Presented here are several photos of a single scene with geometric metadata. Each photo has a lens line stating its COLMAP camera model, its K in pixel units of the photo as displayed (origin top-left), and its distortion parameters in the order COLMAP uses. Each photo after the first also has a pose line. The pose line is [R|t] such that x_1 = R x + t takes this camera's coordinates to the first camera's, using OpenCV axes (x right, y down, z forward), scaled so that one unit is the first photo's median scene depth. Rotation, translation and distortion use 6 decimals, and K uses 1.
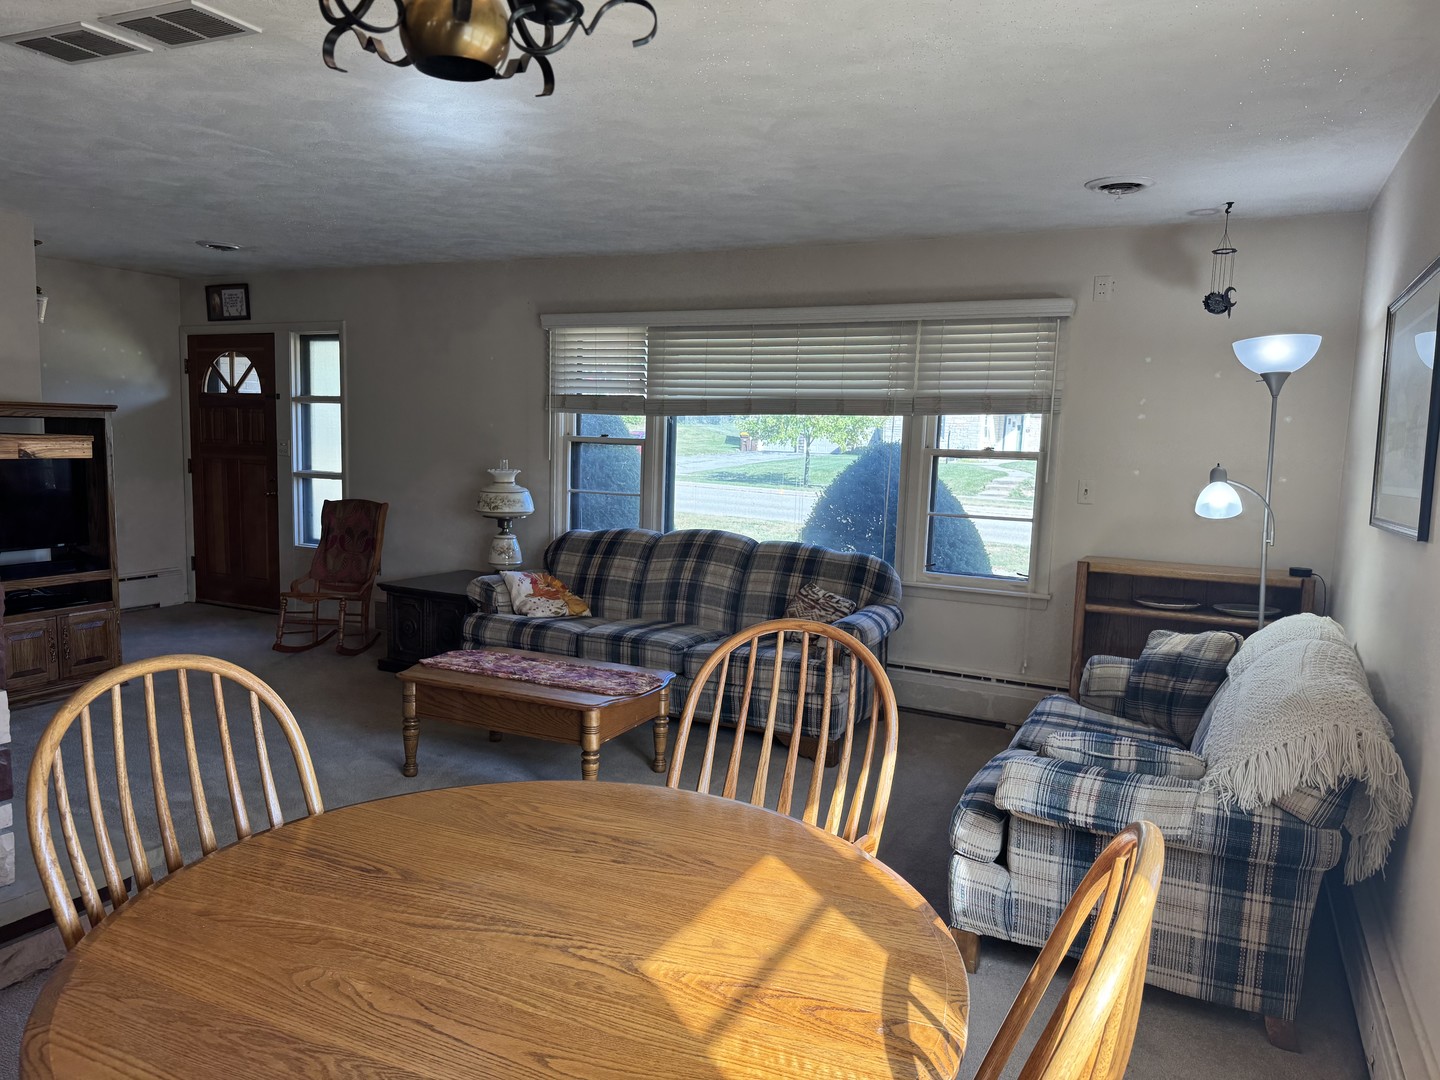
lens RADIAL K [[1002.3, 0, 717.0], [0, 1002.3, 531.7], [0, 0, 1]] dist [0.056958, -0.069024]
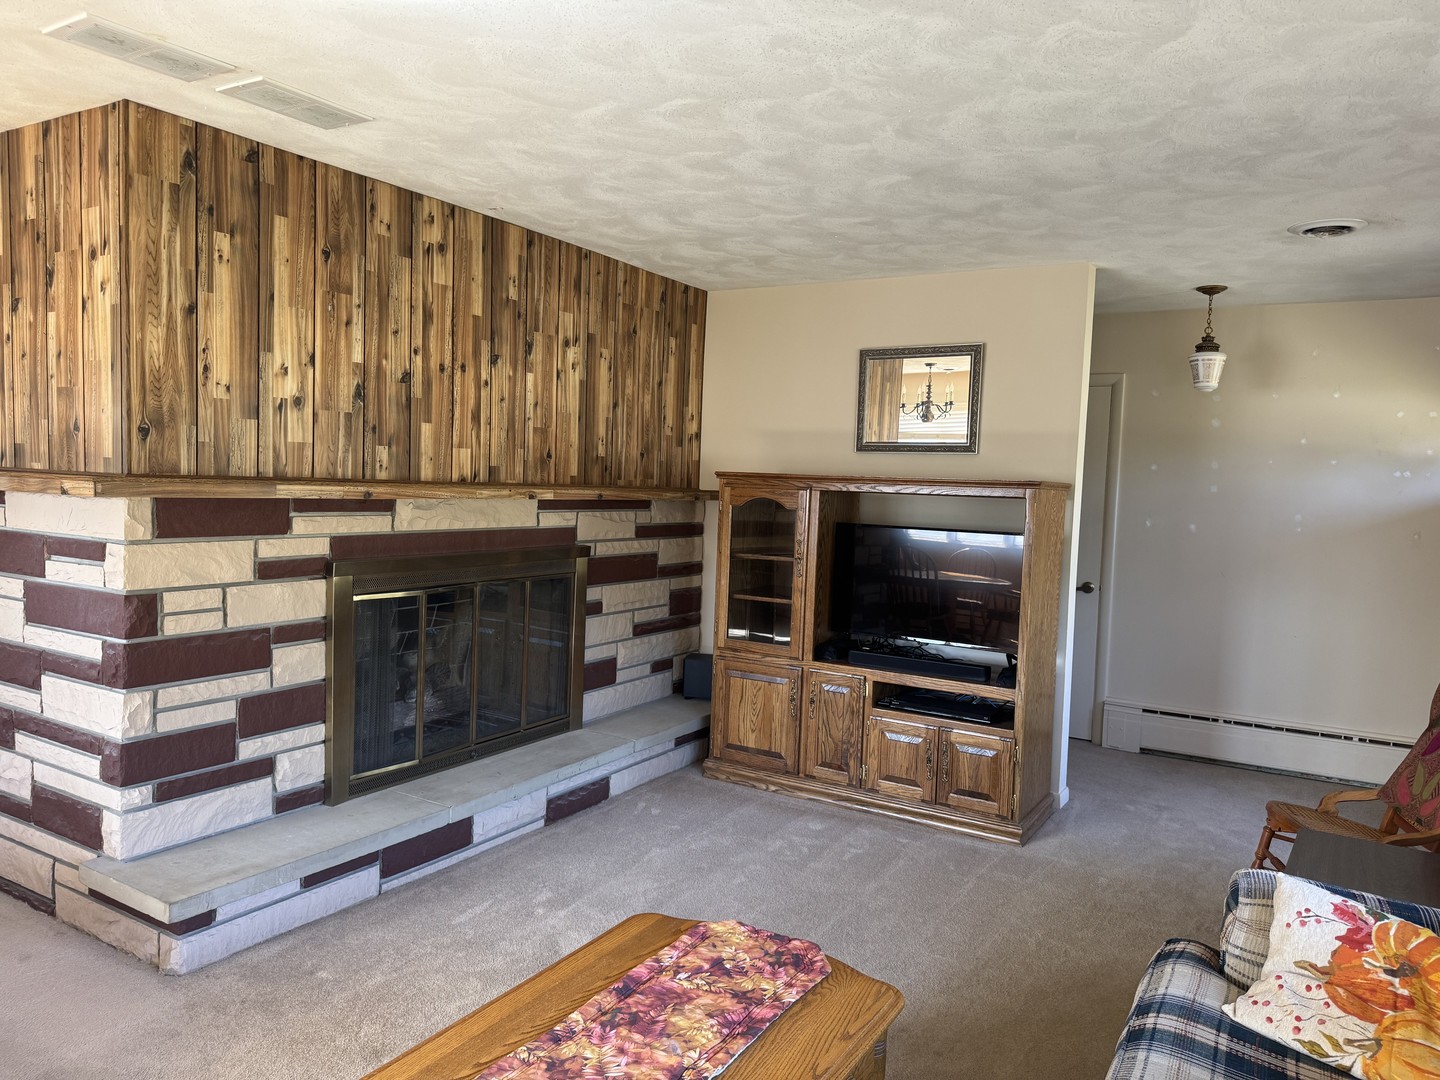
lens RADIAL K [[1002.3, 0, 729.4], [0, 1002.3, 535.6], [0, 0, 1]] dist [0.056958, -0.069024]
pose [[-0.067631, 0.022056, -0.997467, 0.181406], [-0.139556, 0.989718, 0.031347, -0.070397], [0.987902, 0.141322, -0.063858, 0.778095]]
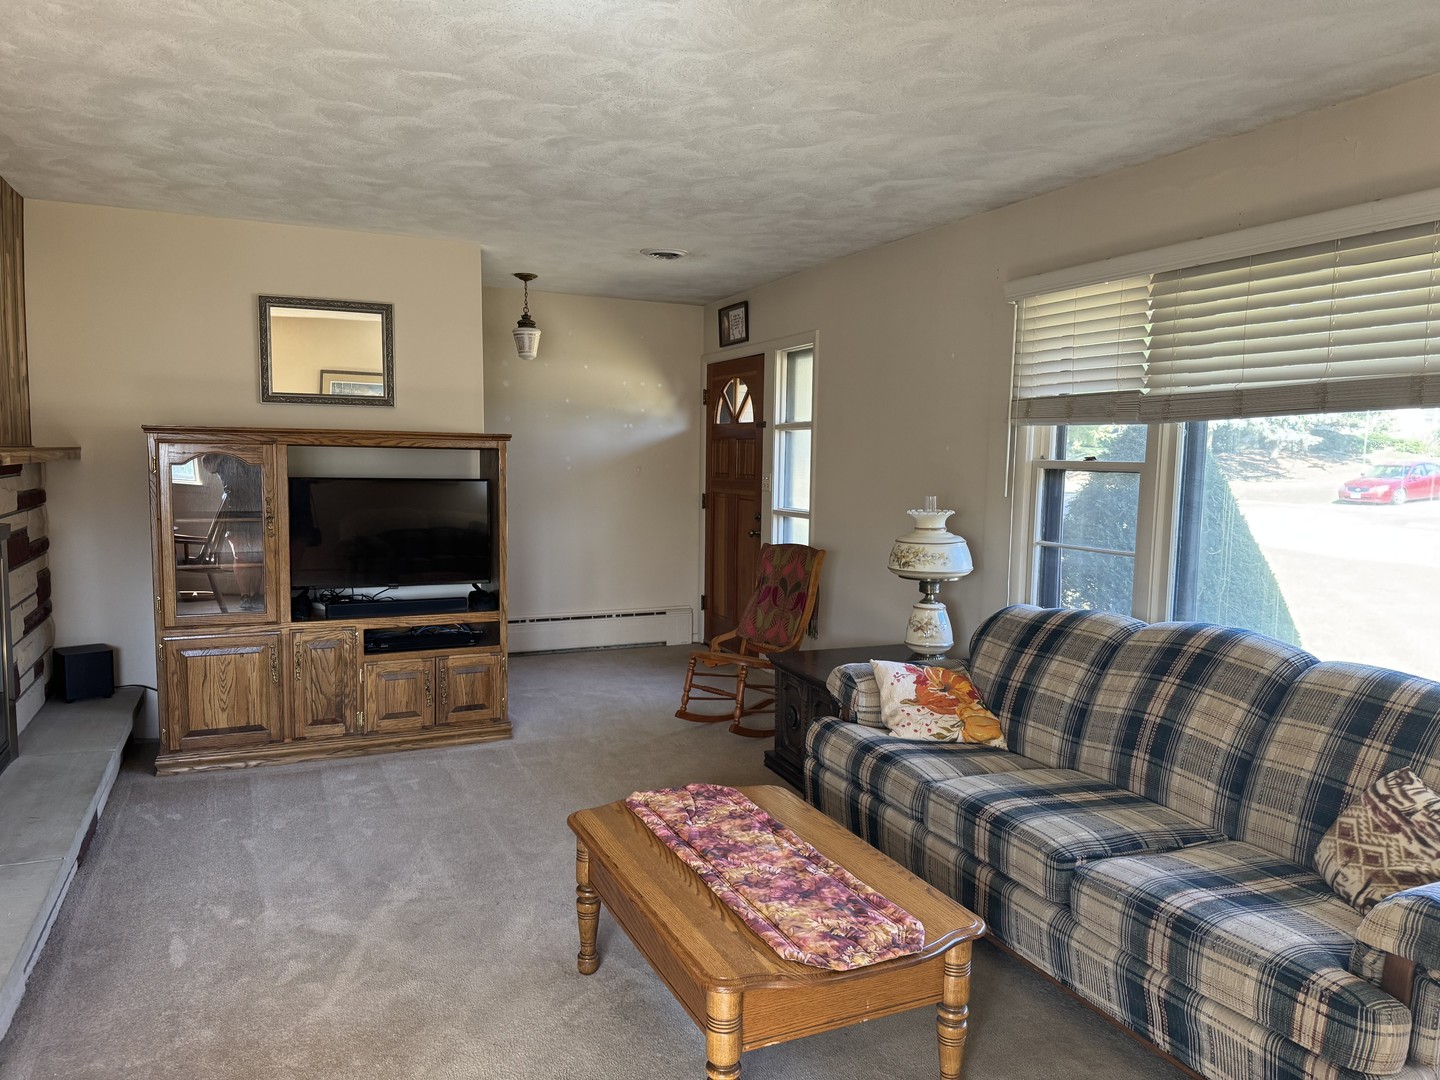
lens RADIAL K [[1002.3, 0, 707.9], [0, 1002.3, 540.1], [0, 0, 1]] dist [0.056958, -0.069024]
pose [[0.766581, 0.035983, -0.641139, 0.127692], [-0.054796, 0.998453, -0.009480, -0.028151], [0.639805, 0.042399, 0.767367, 0.397820]]
